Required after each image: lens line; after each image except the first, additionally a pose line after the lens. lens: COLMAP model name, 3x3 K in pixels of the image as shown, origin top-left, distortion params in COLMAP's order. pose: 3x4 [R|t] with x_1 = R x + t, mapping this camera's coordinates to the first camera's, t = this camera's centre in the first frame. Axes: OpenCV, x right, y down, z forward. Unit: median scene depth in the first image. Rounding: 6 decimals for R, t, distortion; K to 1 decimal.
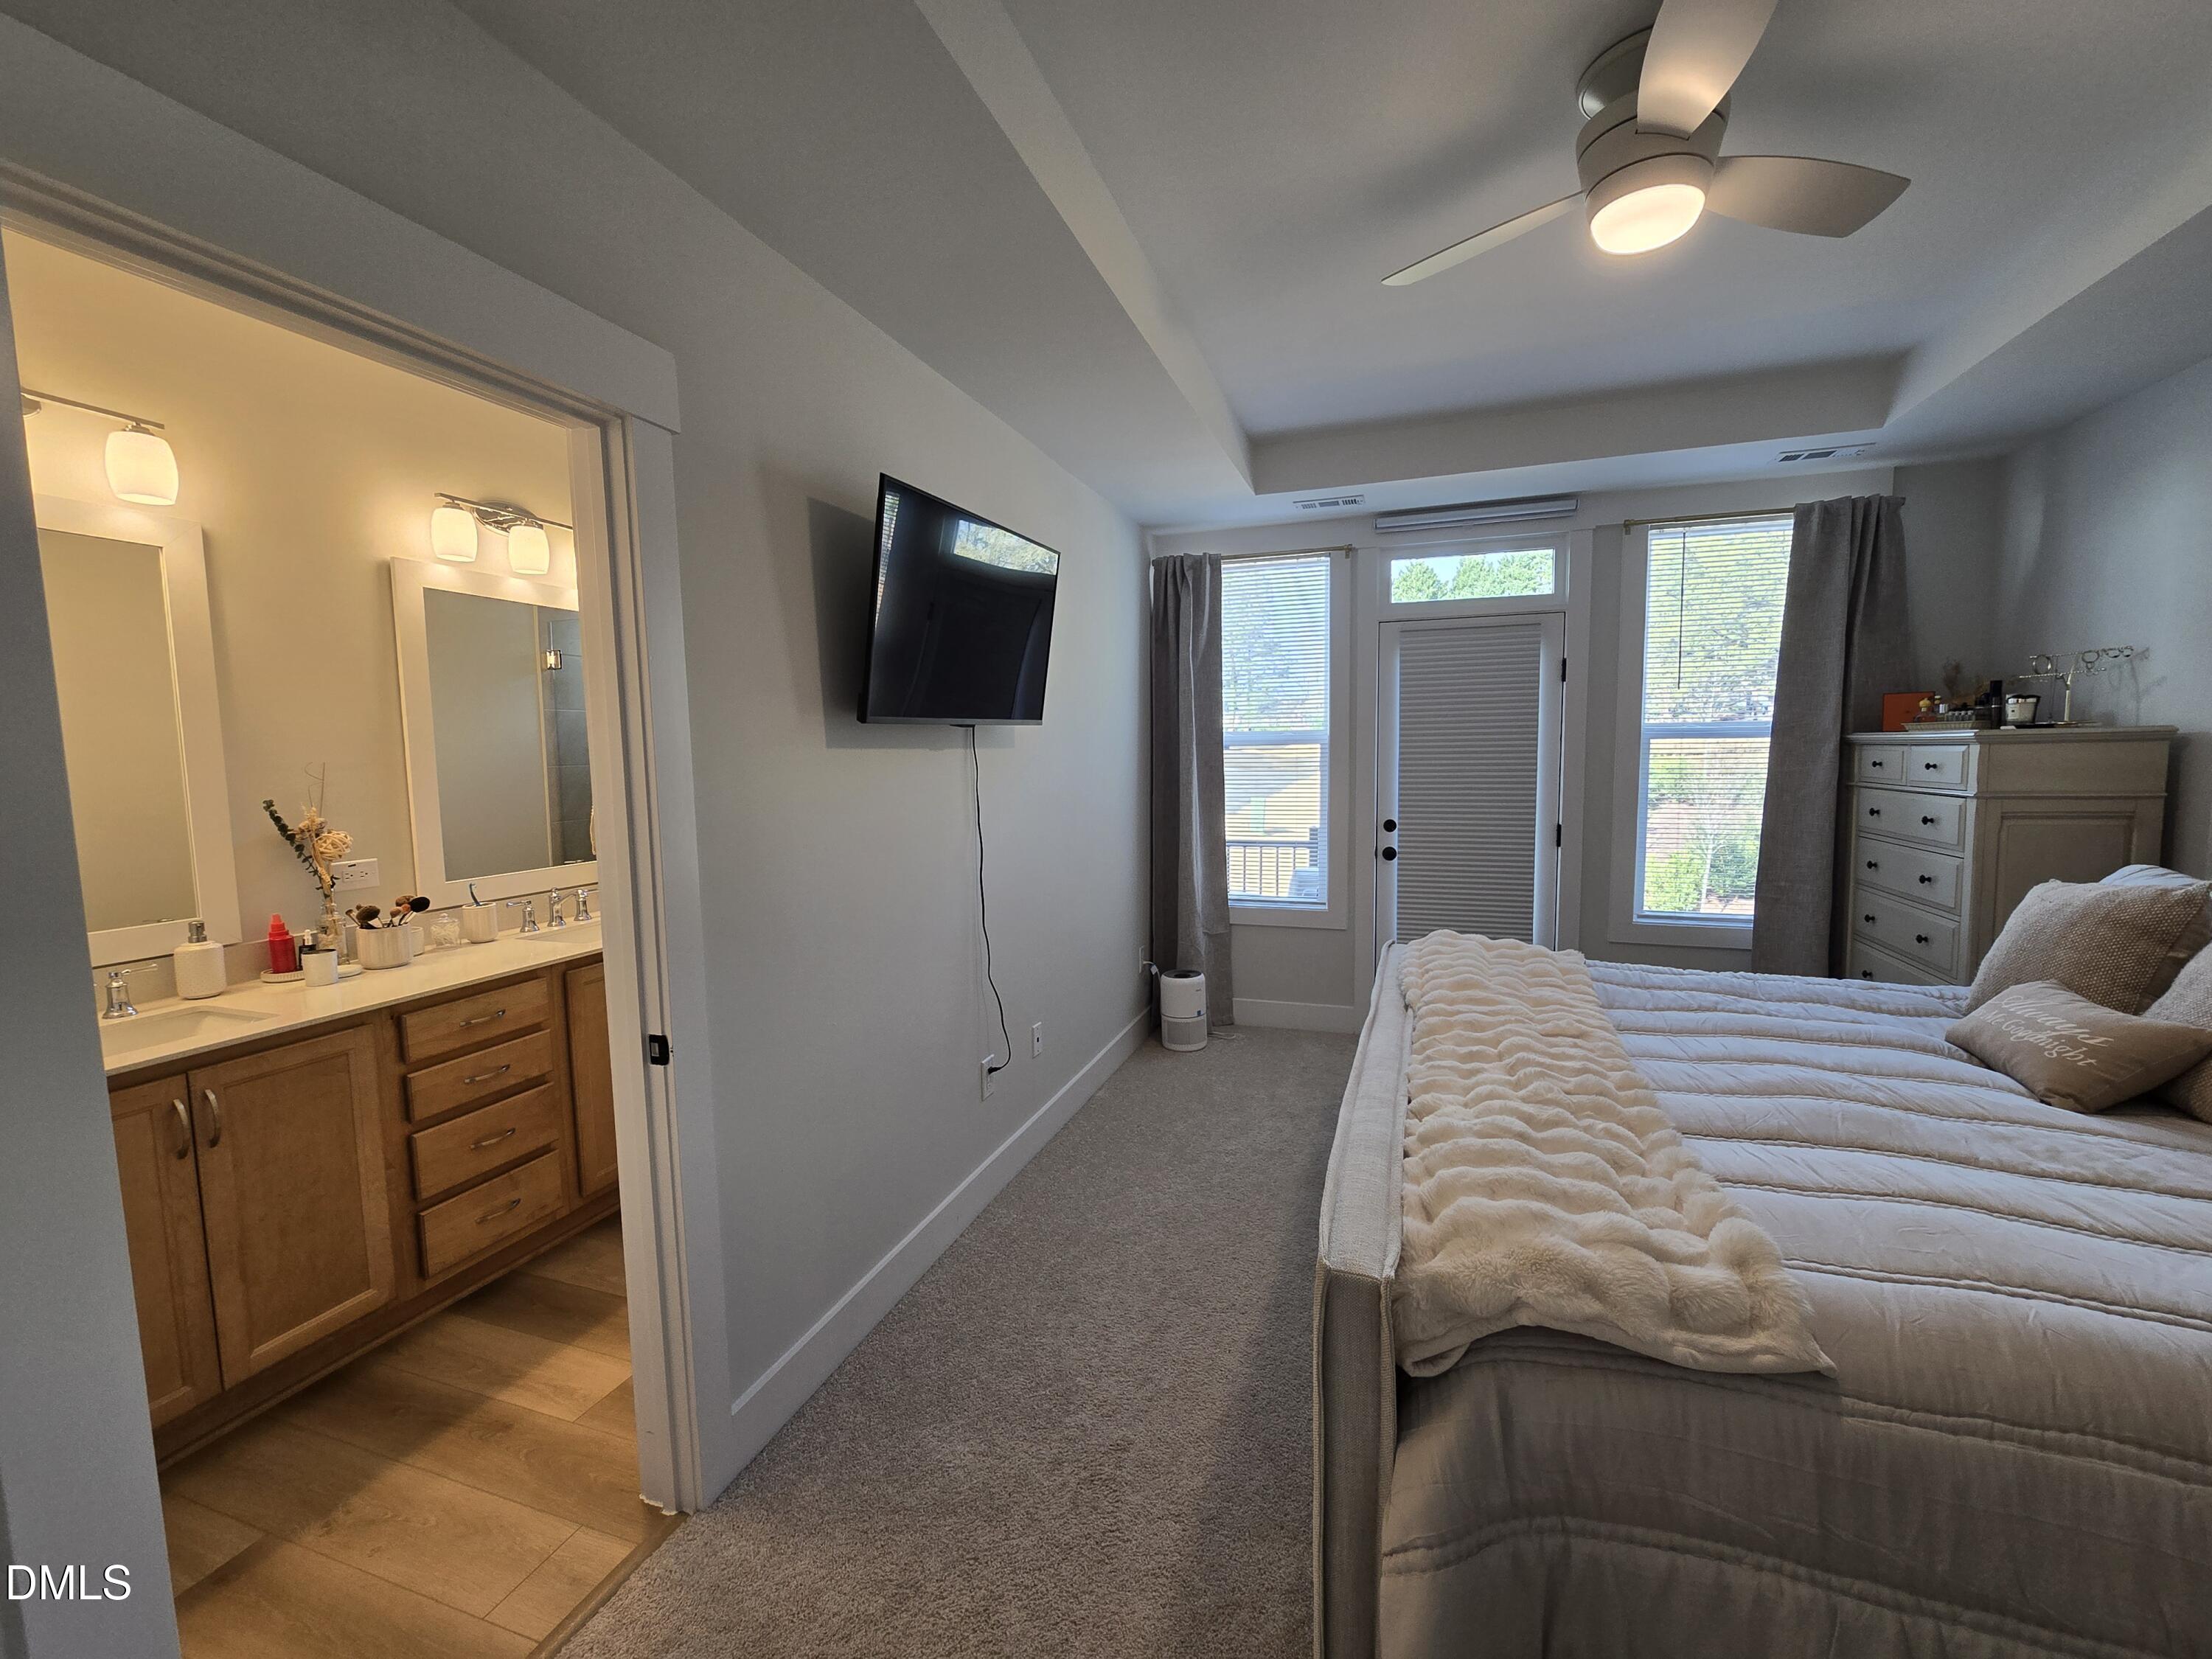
lens RADIAL K [[909.5, 0, 1113.4], [0, 909.5, 834.8], [0, 0, 1]] dist [0.000483, 0.000256]
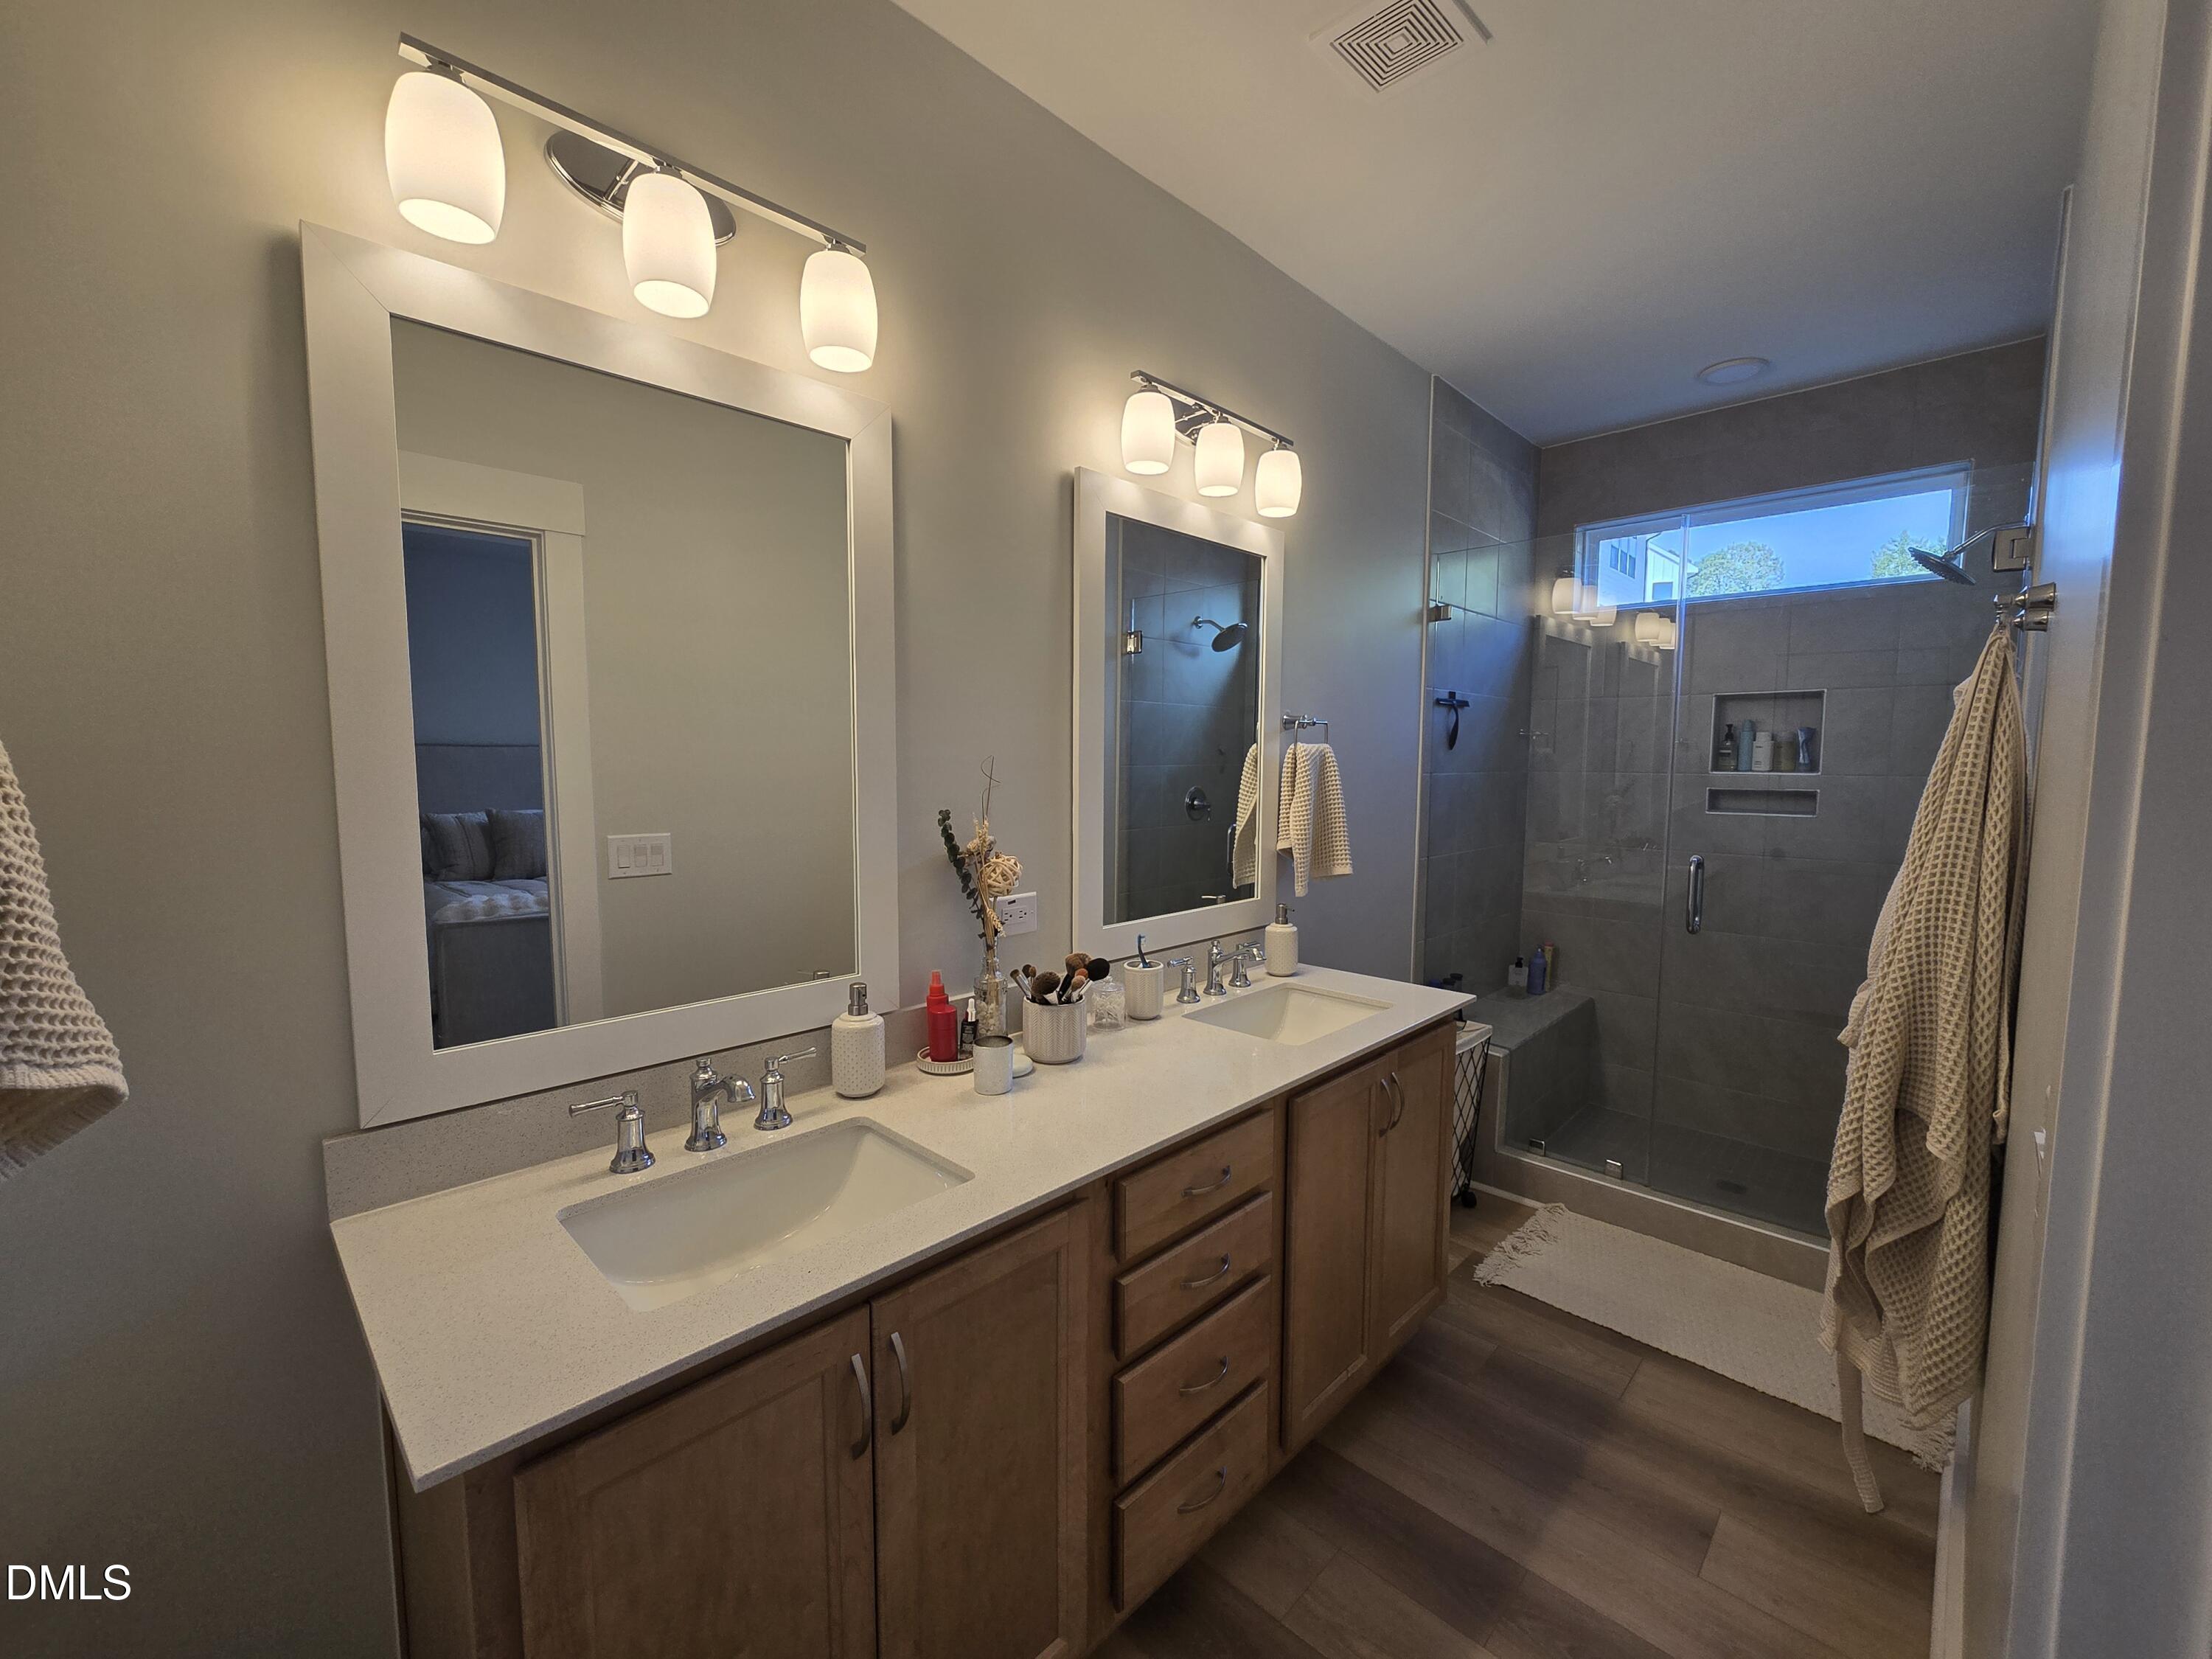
lens RADIAL K [[909.5, 0, 1113.4], [0, 909.5, 834.8], [0, 0, 1]] dist [0.000483, 0.000256]
pose [[0.904613, 0.048365, -0.423482, -0.509839], [-0.052652, 0.998612, 0.001579, -0.026228], [0.422970, 0.020869, 0.905903, 0.425536]]
